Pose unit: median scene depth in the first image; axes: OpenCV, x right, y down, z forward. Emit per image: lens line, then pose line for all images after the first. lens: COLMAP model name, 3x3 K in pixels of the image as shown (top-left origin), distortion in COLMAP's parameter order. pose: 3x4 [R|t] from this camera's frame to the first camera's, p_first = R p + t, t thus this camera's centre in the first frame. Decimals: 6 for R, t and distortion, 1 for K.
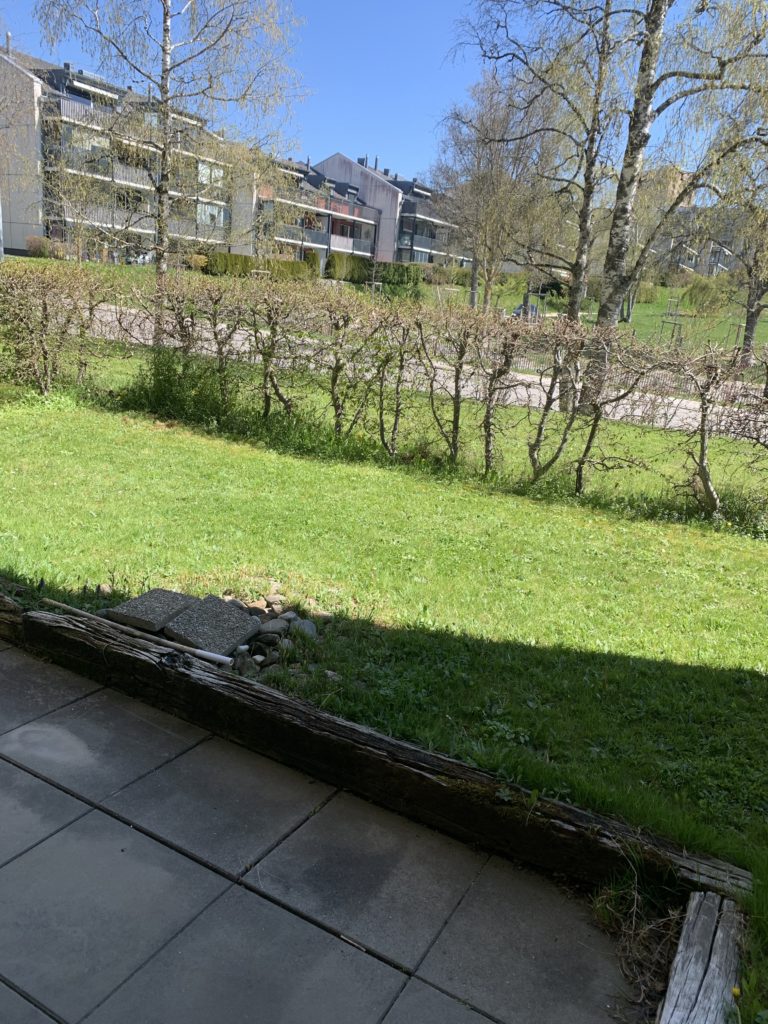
lens RADIAL K [[783.6, 0, 384.0], [0, 783.6, 512.9], [0, 0, 1]] dist [0.016714, -0.019740]
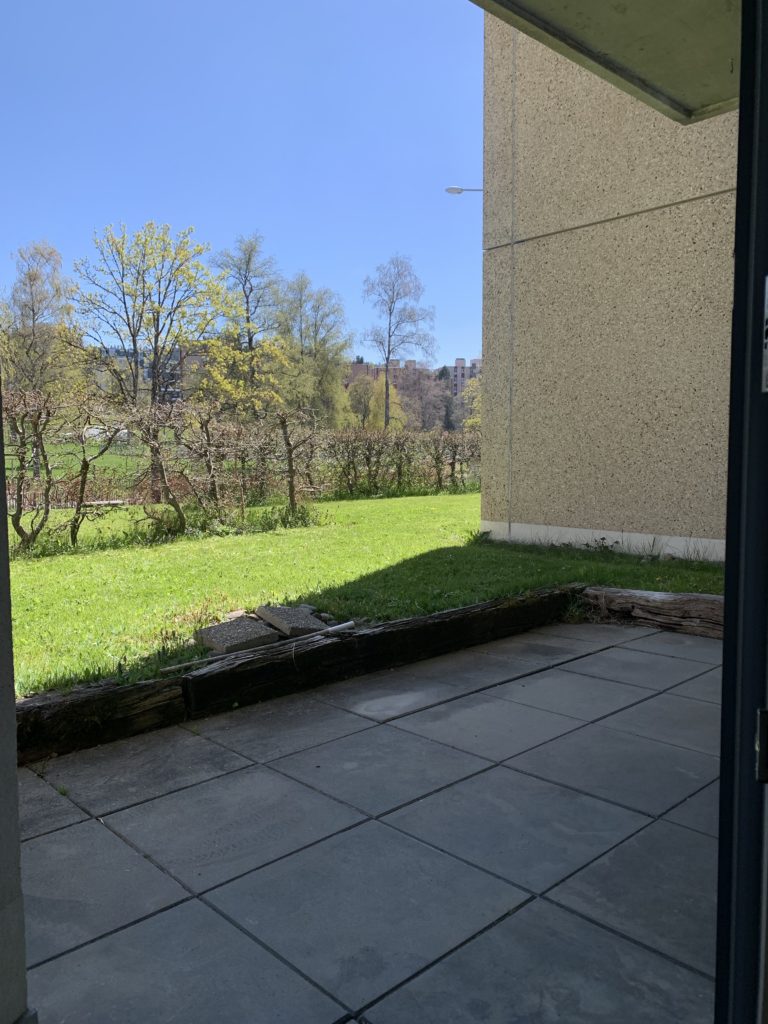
lens RADIAL K [[783.6, 0, 382.1], [0, 783.6, 511.5], [0, 0, 1]] dist [0.016714, -0.019740]
pose [[0.301058, -0.170430, 0.938252, -1.462606], [0.293053, 0.952823, 0.079045, -0.074356], [-0.907460, 0.251160, 0.336800, 0.537200]]
